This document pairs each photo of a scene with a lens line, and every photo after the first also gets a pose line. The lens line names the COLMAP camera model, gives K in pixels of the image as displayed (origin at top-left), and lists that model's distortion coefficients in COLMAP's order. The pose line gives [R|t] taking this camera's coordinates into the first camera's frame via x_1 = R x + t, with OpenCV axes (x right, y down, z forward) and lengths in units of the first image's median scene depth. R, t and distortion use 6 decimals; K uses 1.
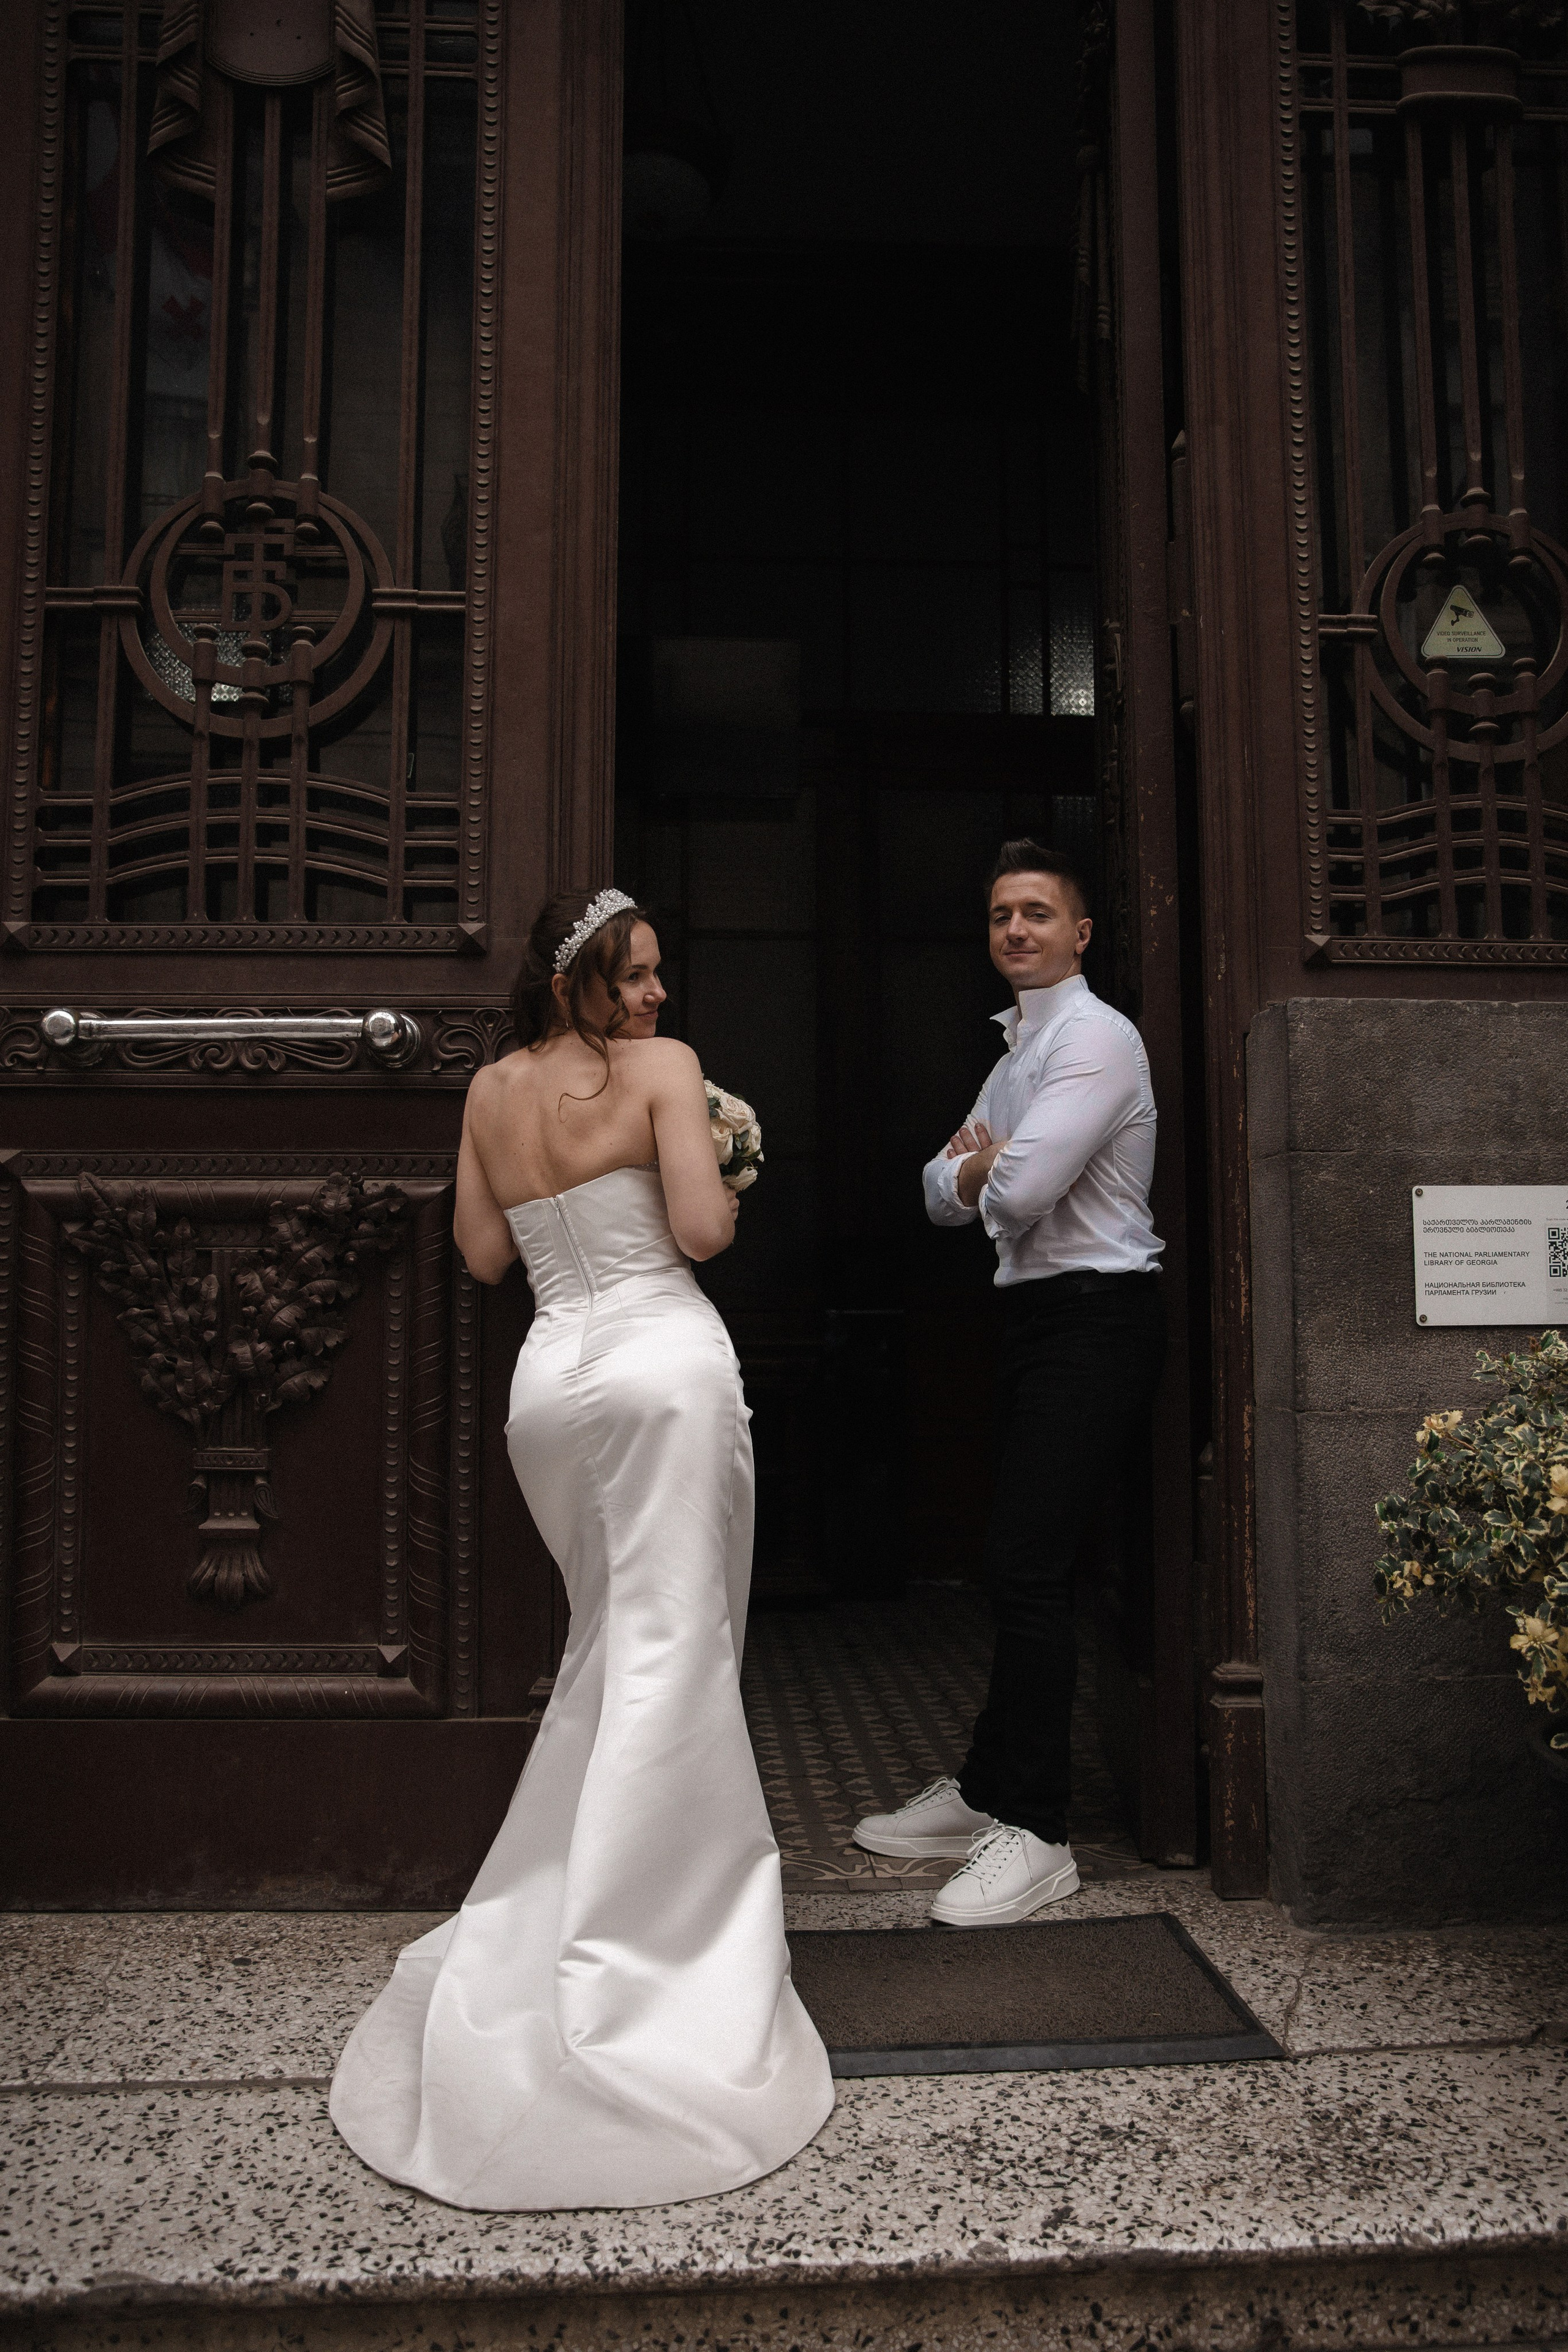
lens RADIAL K [[1729.1, 0, 814.0], [0, 1729.1, 1201.3], [0, 0, 1]] dist [-0.092985, 0.072047]
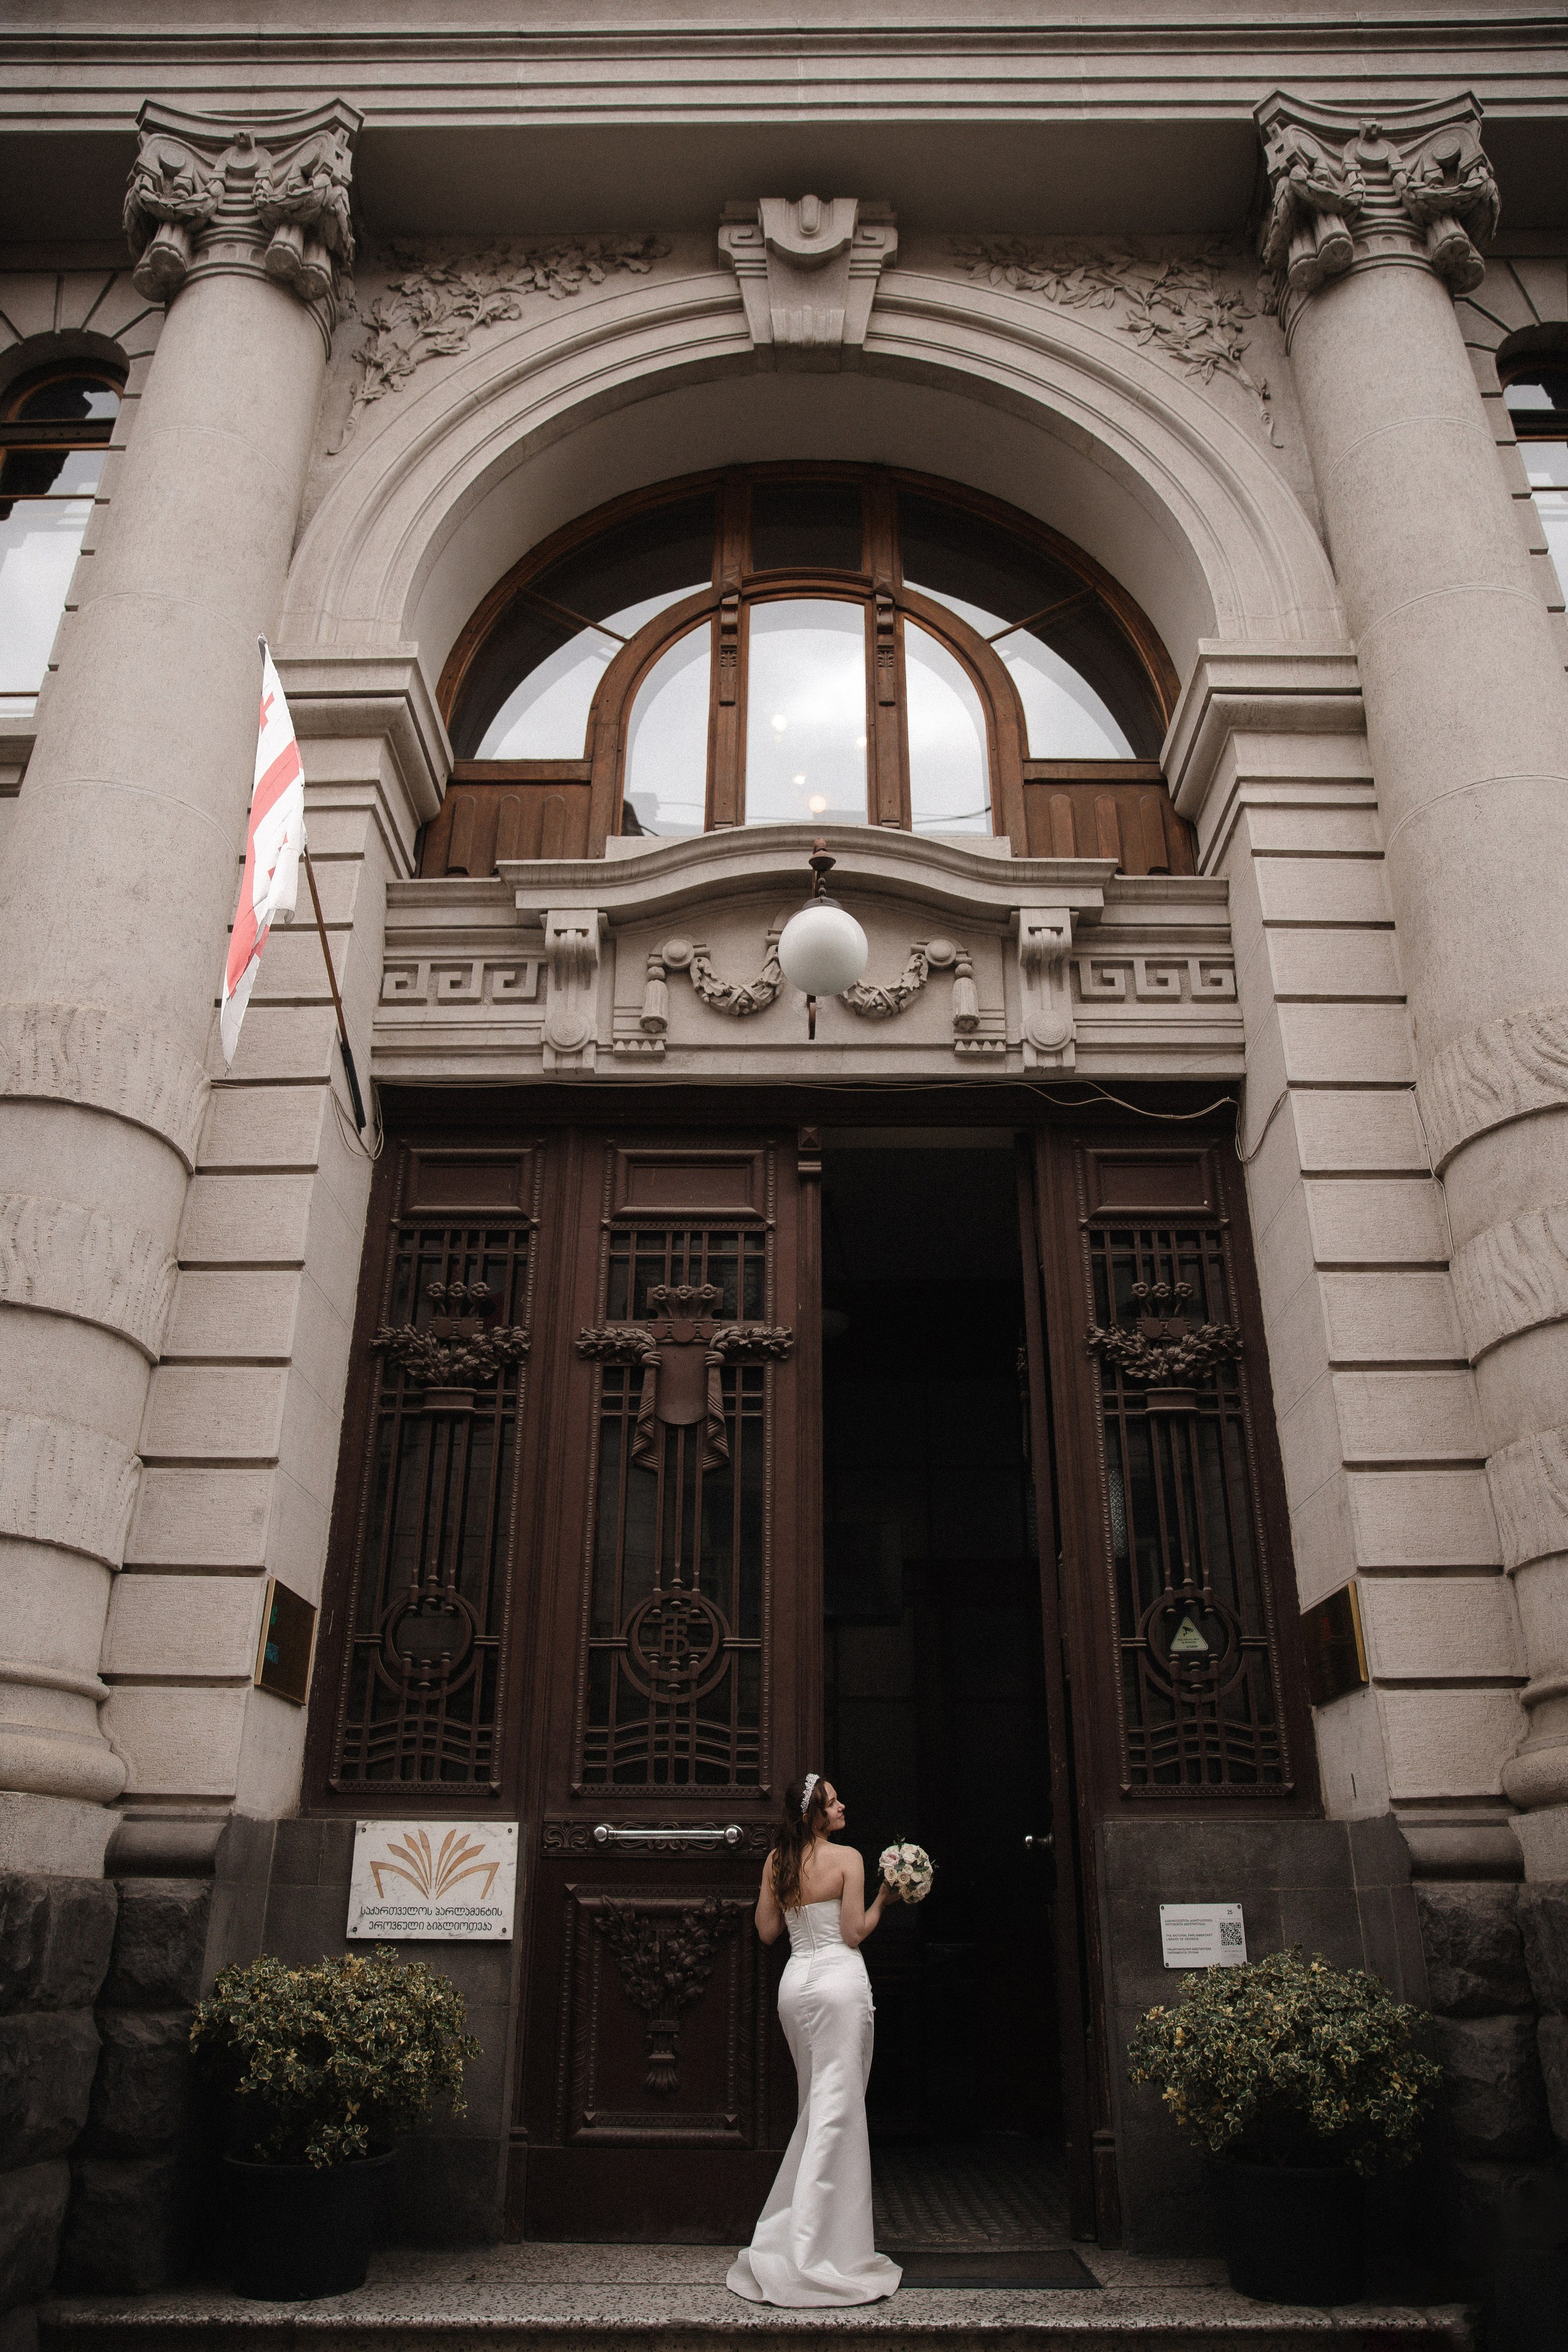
lens RADIAL K [[1683.6, 0, 787.8], [0, 1683.6, 1151.8], [0, 0, 1]] dist [-0.100537, 0.073652]
pose [[0.996486, -0.029186, -0.078516, 0.041619], [-0.001474, 0.931078, -0.364817, -0.142229], [0.083752, 0.363651, 0.927763, -1.504868]]
